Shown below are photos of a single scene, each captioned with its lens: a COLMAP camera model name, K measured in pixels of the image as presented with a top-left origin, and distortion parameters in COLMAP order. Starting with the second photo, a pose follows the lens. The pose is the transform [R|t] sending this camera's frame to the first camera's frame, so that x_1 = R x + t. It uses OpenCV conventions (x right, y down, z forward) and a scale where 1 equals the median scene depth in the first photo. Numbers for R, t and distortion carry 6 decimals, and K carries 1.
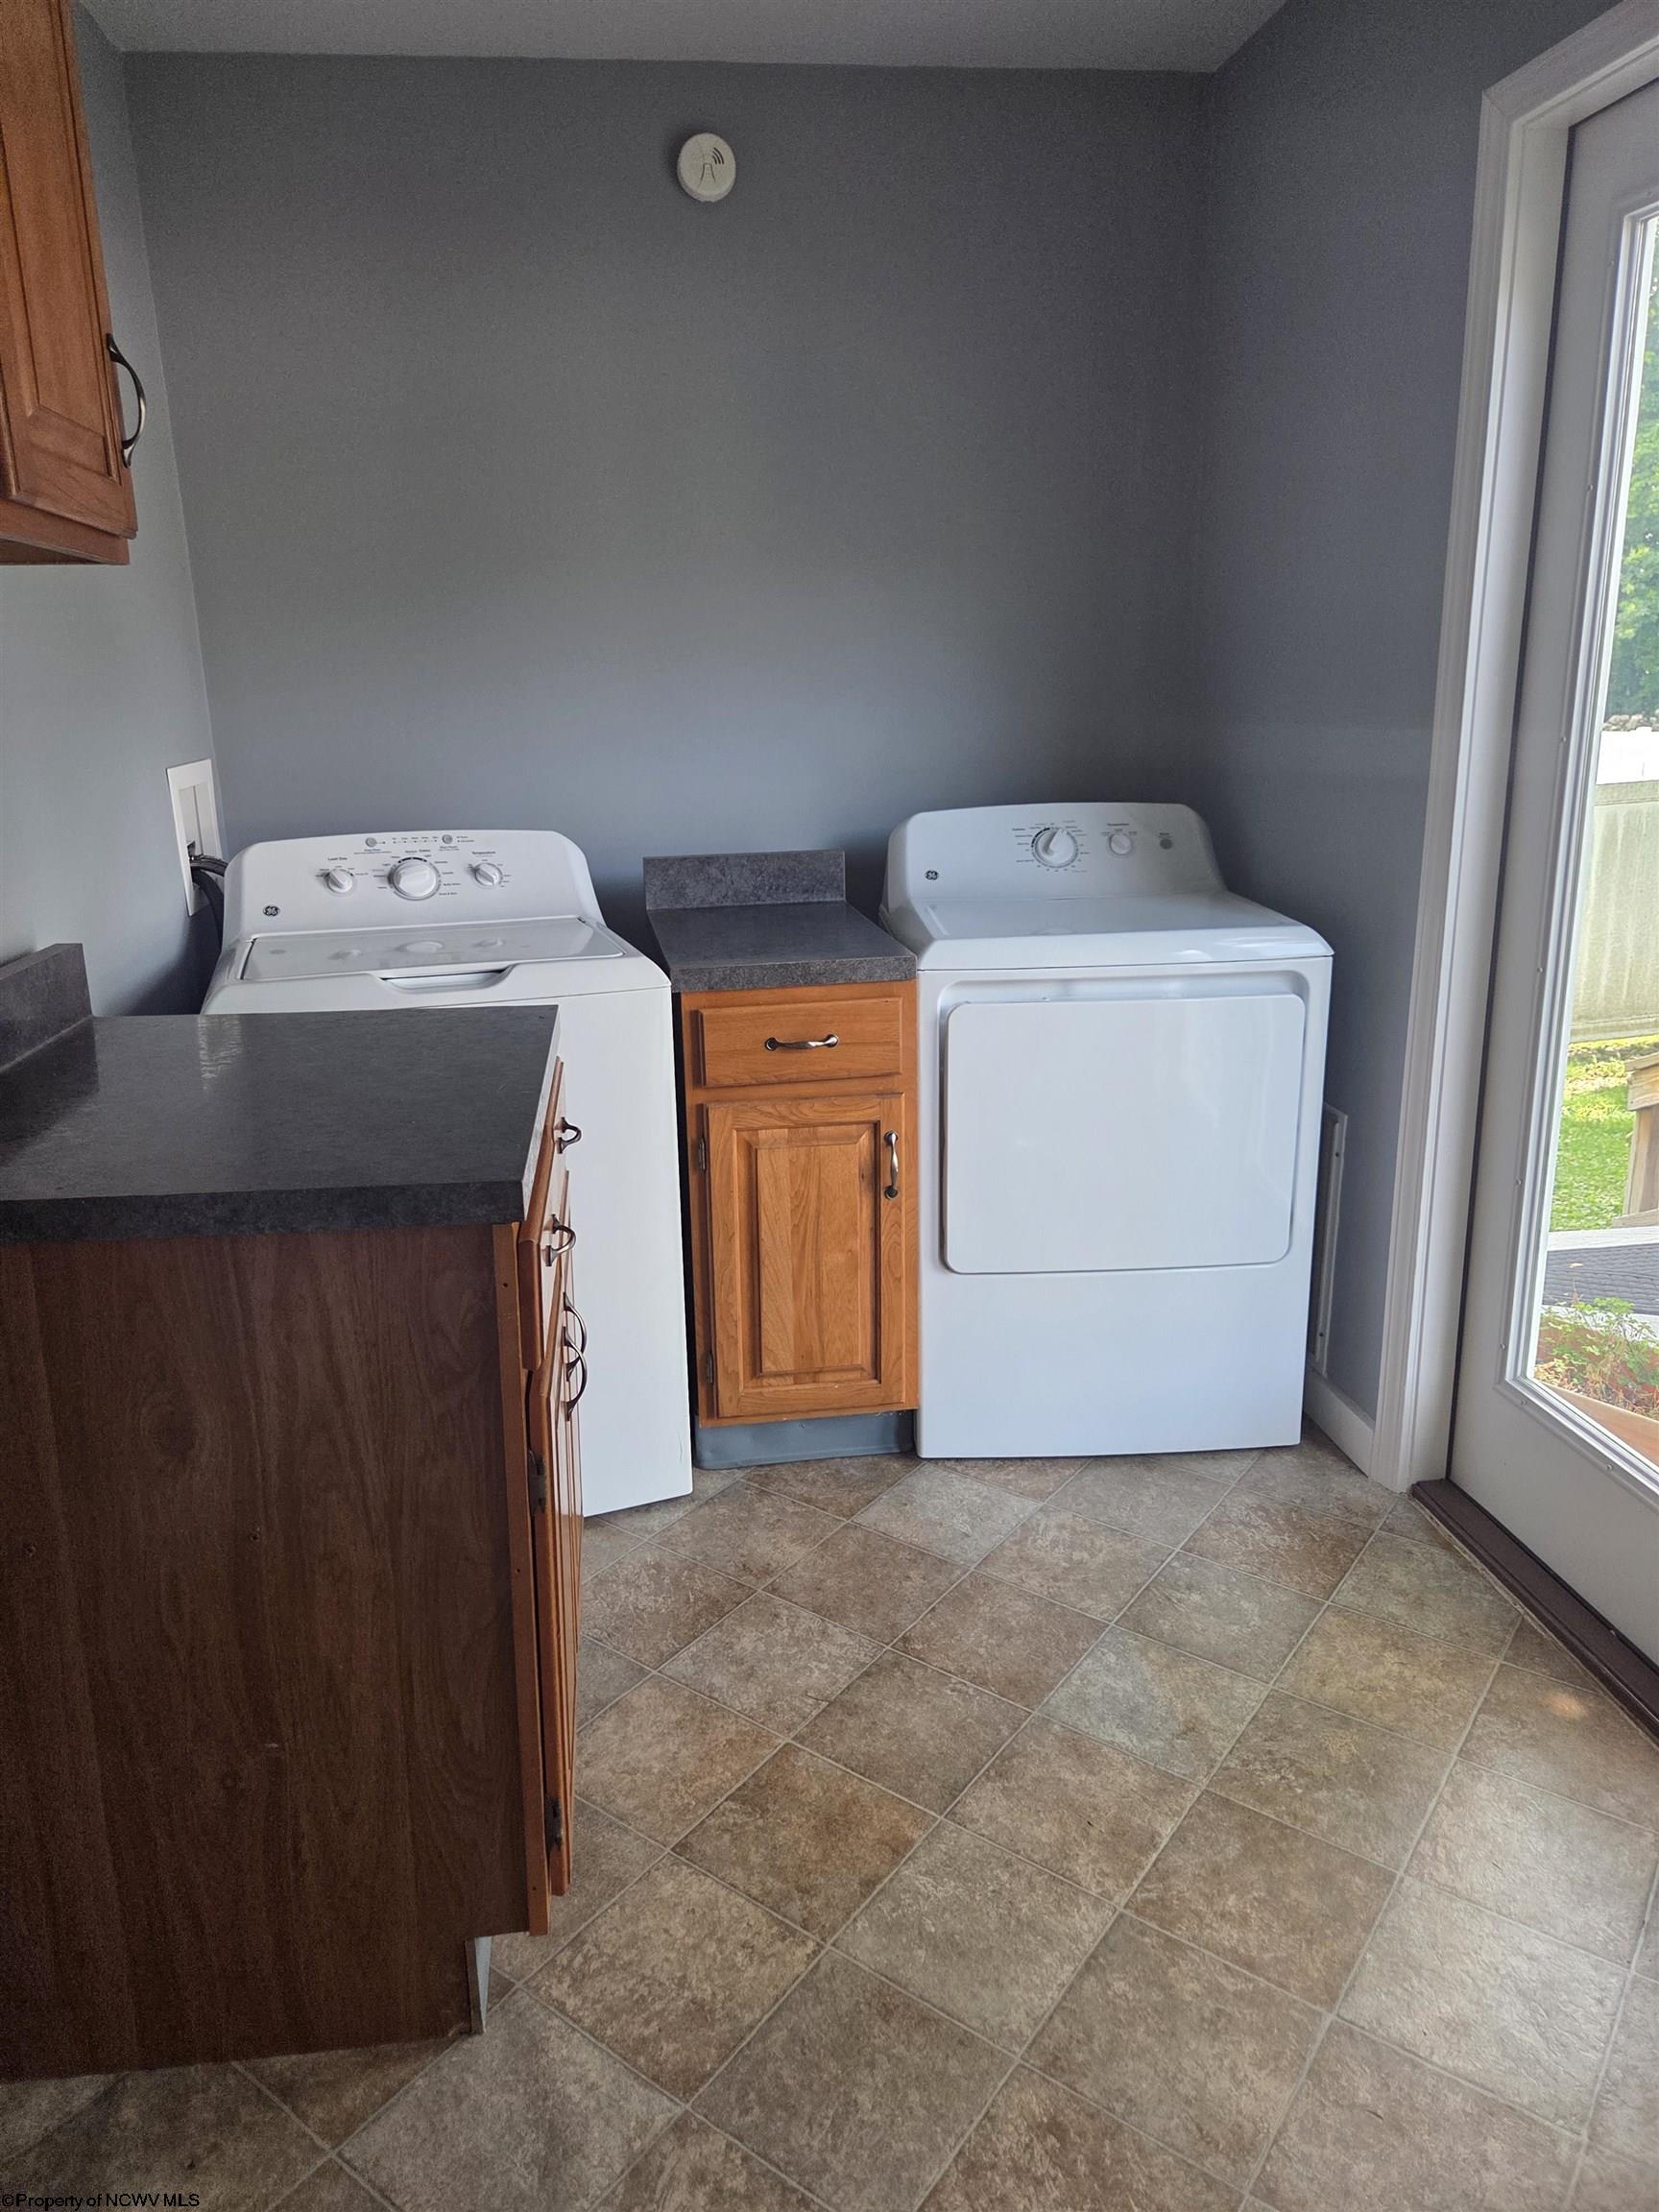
lens RADIAL K [[1487.9, 0, 832.5], [0, 1487.9, 1097.2], [0, 0, 1]] dist [0.000866, -0.002783]
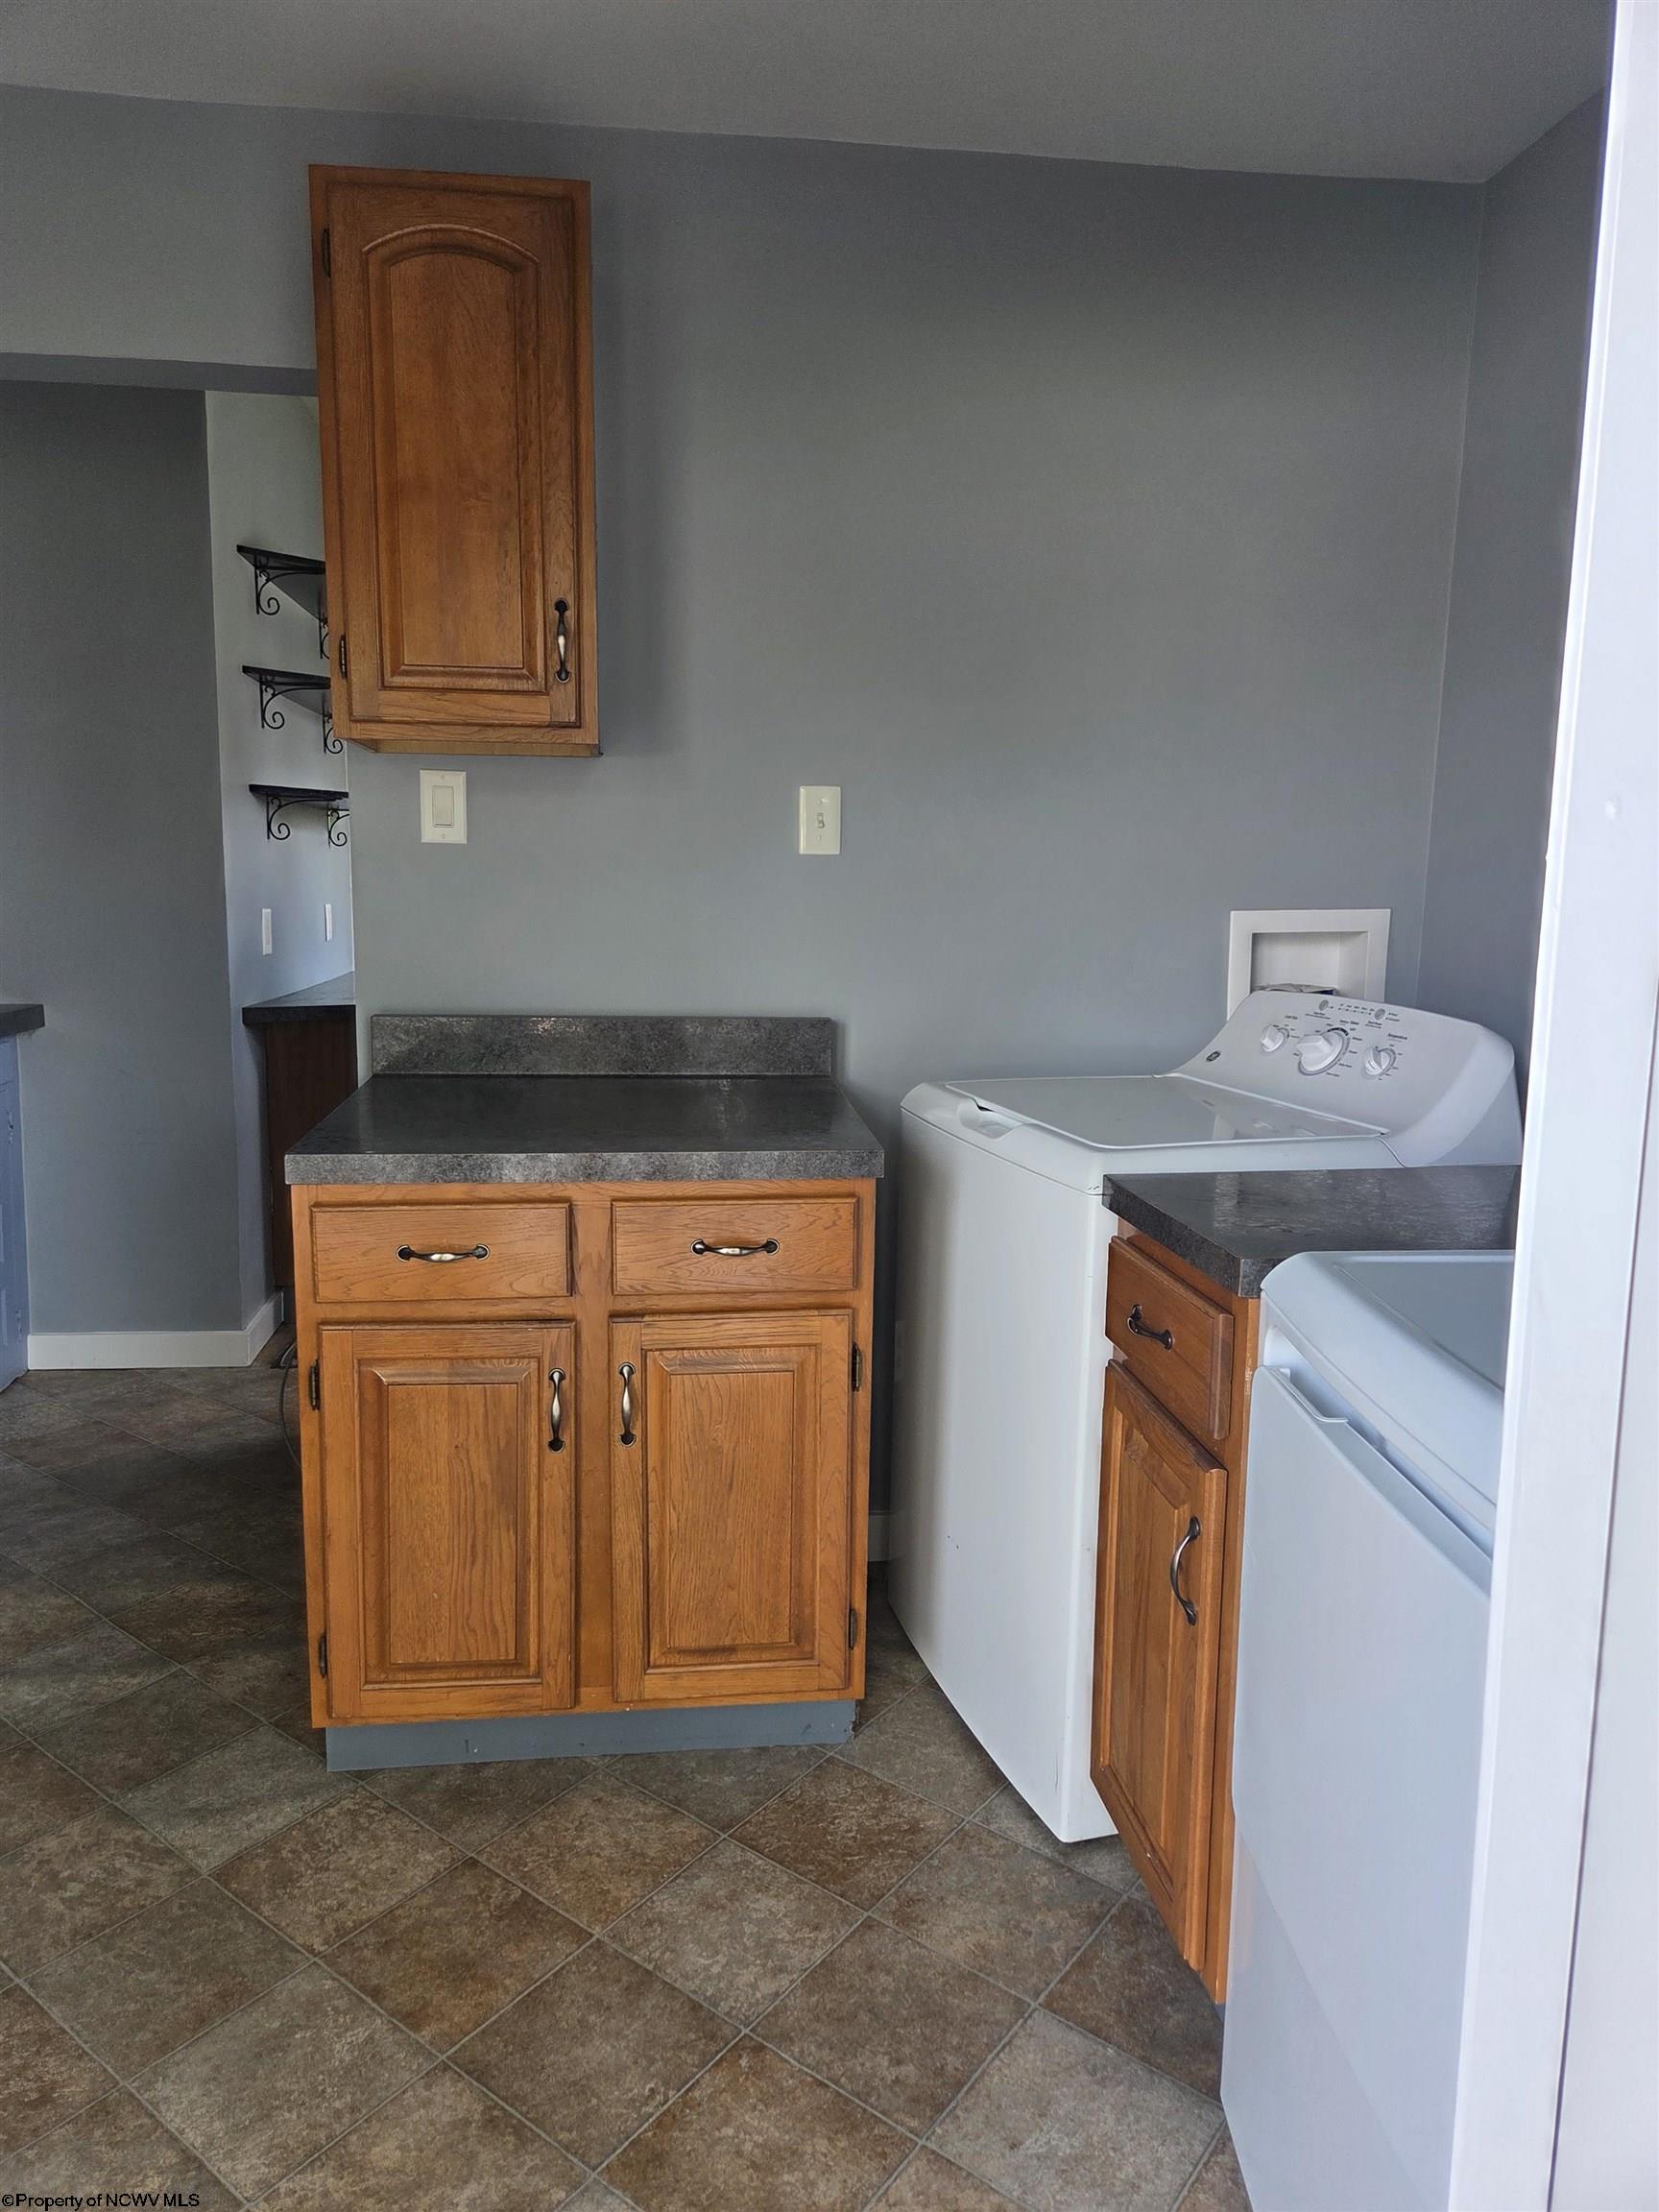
lens RADIAL K [[1487.9, 0, 833.0], [0, 1487.9, 1112.7], [0, 0, 1]] dist [0.000866, -0.002783]
pose [[-0.002942, 0.234285, -0.972164, 0.909787], [-0.283171, 0.932181, 0.225506, -0.381673], [0.959065, 0.275952, 0.063600, 1.086308]]
